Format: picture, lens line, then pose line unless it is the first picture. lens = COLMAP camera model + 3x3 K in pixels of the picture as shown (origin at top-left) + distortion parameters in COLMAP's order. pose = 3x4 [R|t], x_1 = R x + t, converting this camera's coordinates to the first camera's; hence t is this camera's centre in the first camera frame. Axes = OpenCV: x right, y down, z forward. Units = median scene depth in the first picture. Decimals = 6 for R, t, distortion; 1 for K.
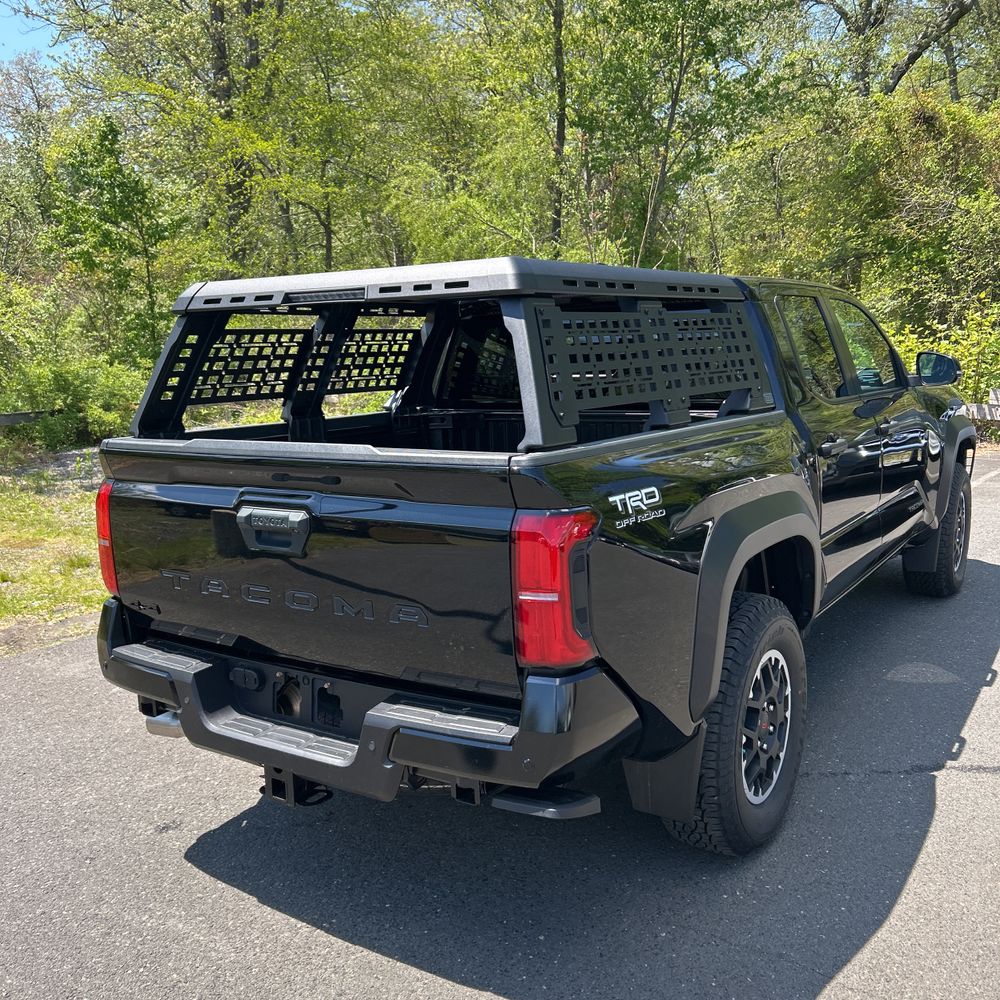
lens RADIAL K [[1019.6, 0, 500.9], [0, 1019.6, 495.9], [0, 0, 1]] dist [0.024311, 0.000000]
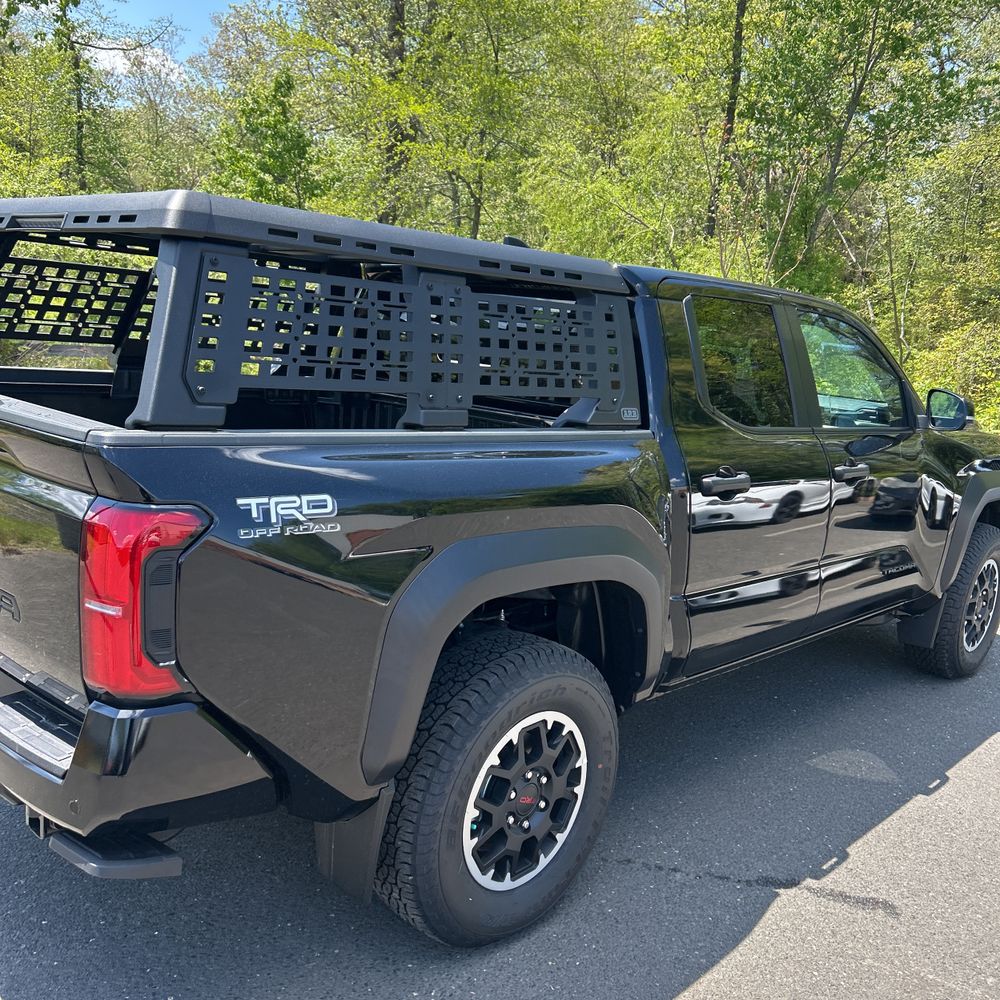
lens RADIAL K [[1019.6, 0, 500.1], [0, 1019.6, 506.2], [0, 0, 1]] dist [0.024311, 0.000000]
pose [[0.977153, 0.144298, -0.156044, 0.316543], [-0.140792, 0.989477, 0.033352, -0.035450], [0.159215, -0.010620, 0.987187, 0.167642]]
